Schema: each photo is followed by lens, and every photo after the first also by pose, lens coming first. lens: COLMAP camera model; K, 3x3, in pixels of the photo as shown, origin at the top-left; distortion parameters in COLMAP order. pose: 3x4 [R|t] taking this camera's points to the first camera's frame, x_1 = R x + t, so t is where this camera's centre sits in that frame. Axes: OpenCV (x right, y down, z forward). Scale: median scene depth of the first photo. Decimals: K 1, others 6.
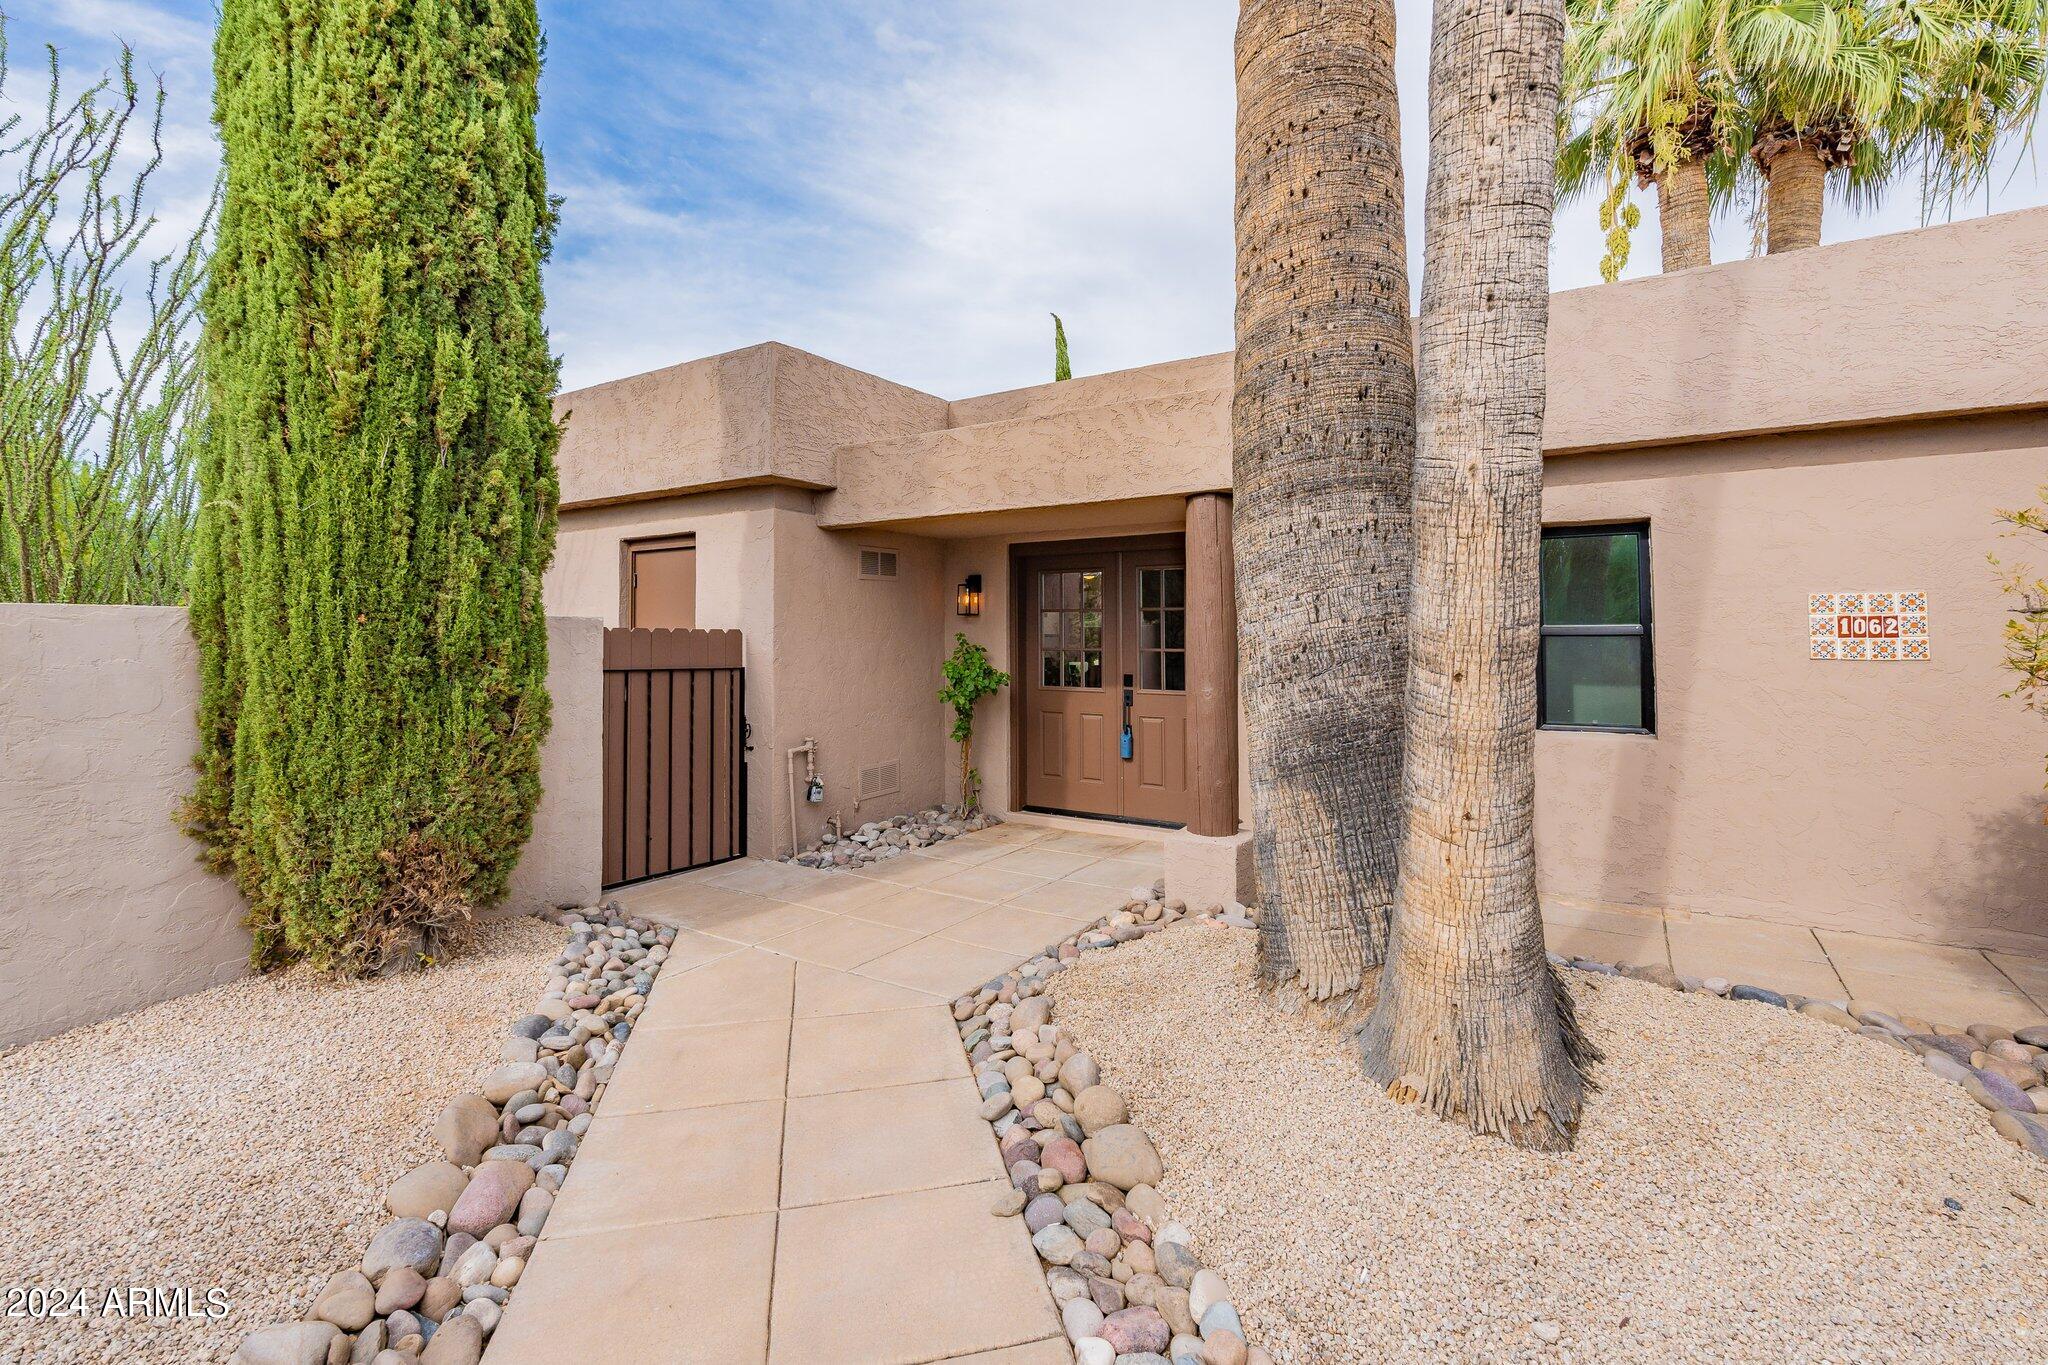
lens RADIAL K [[896.8, 0, 1026.7], [0, 896.8, 665.0], [0, 0, 1]] dist [-0.005367, 0.001727]
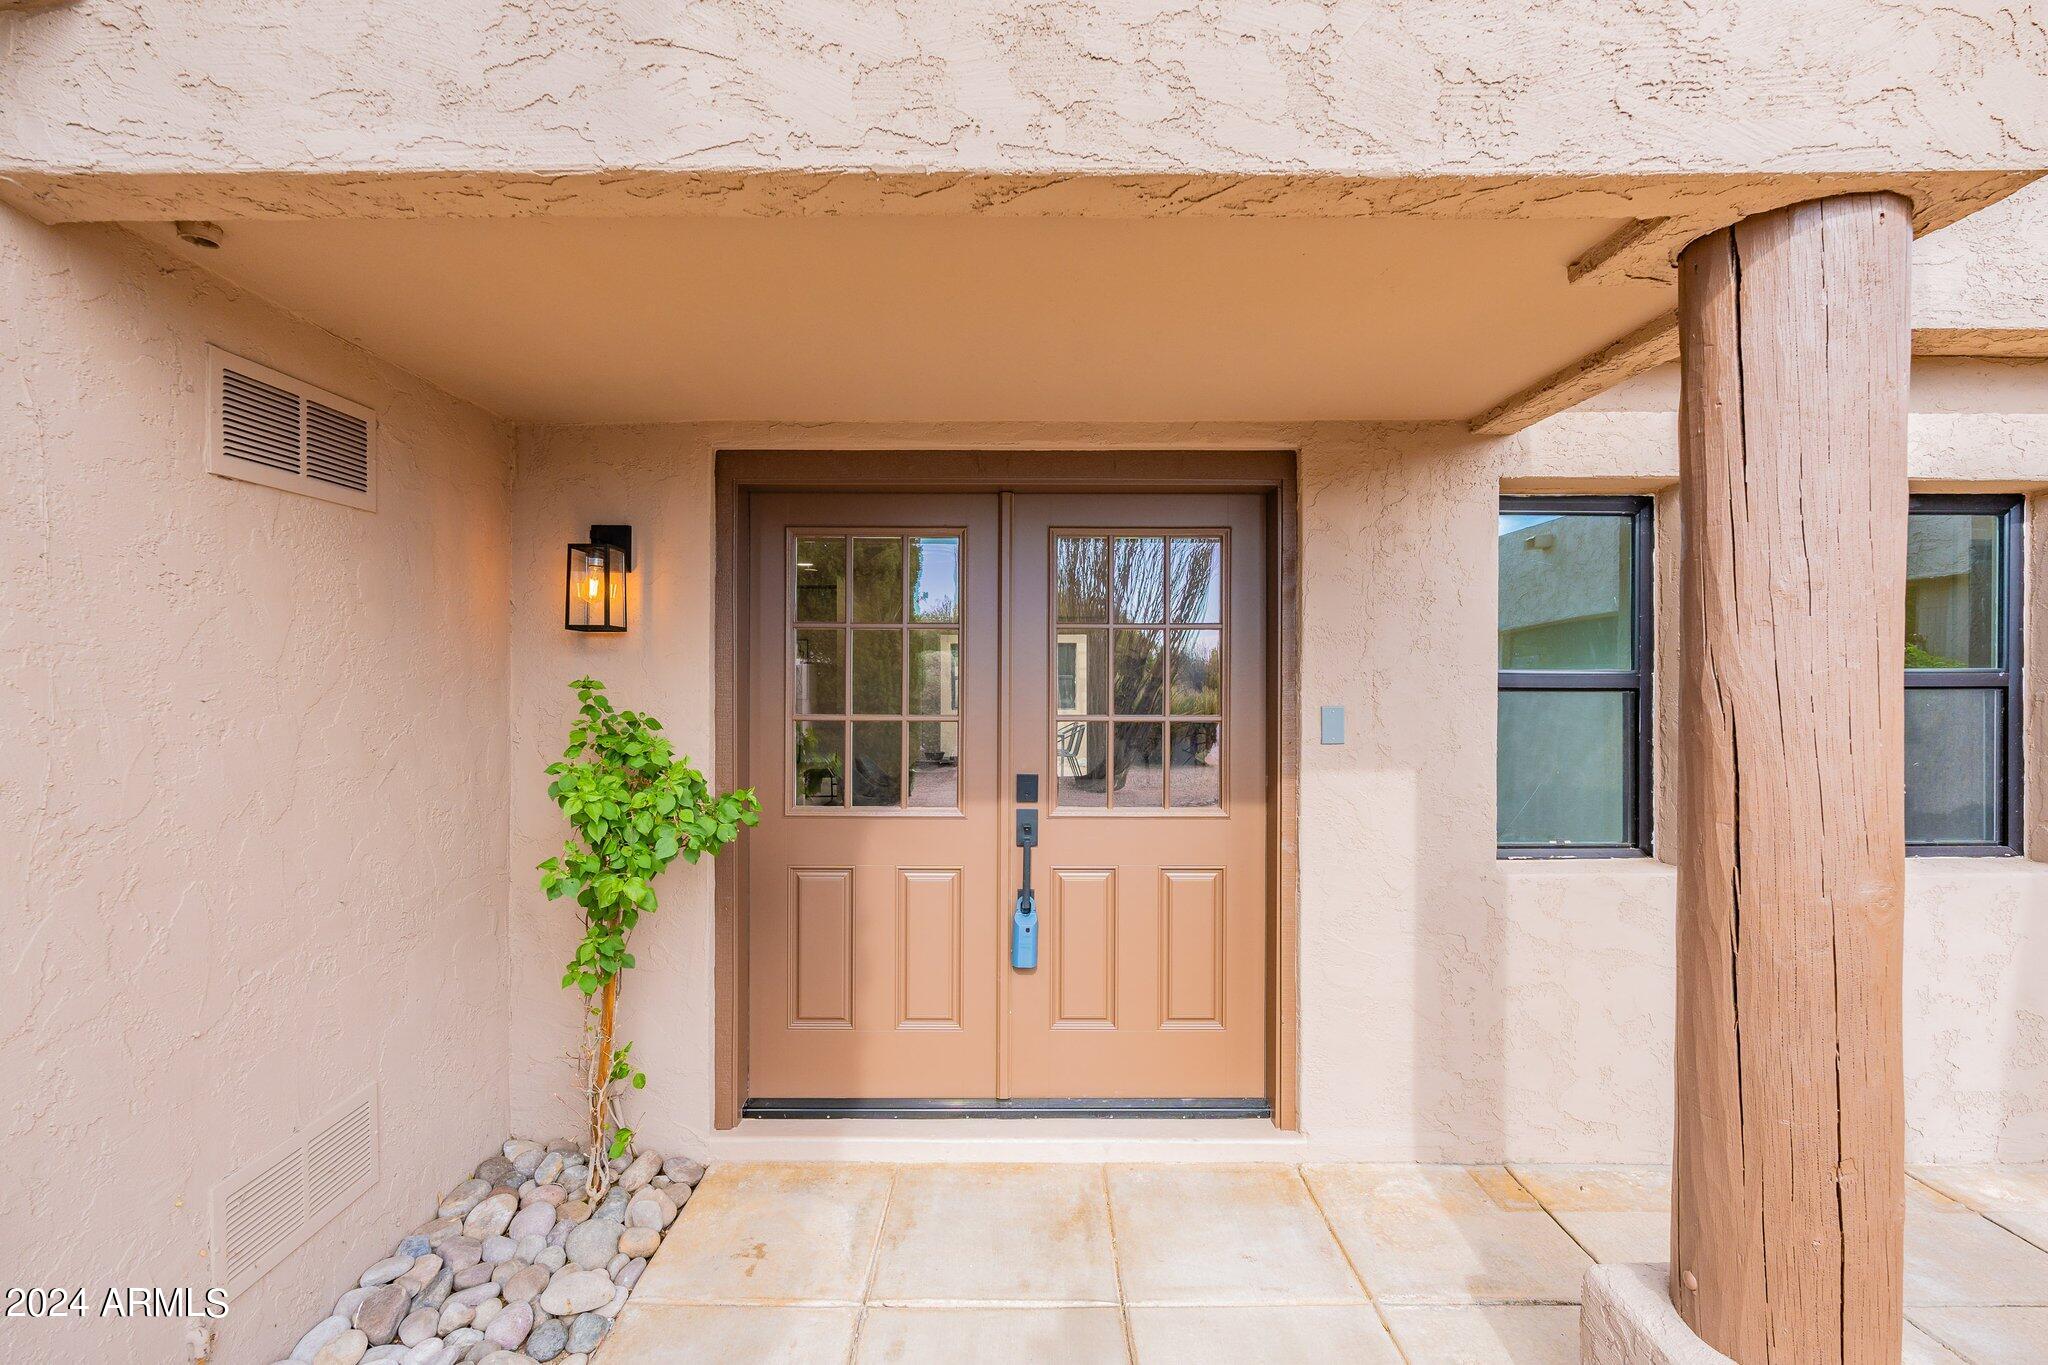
lens RADIAL K [[896.8, 0, 1018.0], [0, 896.8, 682.3], [0, 0, 1]] dist [-0.005367, 0.001727]
pose [[0.842837, -0.002414, 0.538164, -0.125014], [0.013594, 0.999766, -0.016806, -0.026306], [-0.537997, 0.021481, 0.842673, 0.633541]]
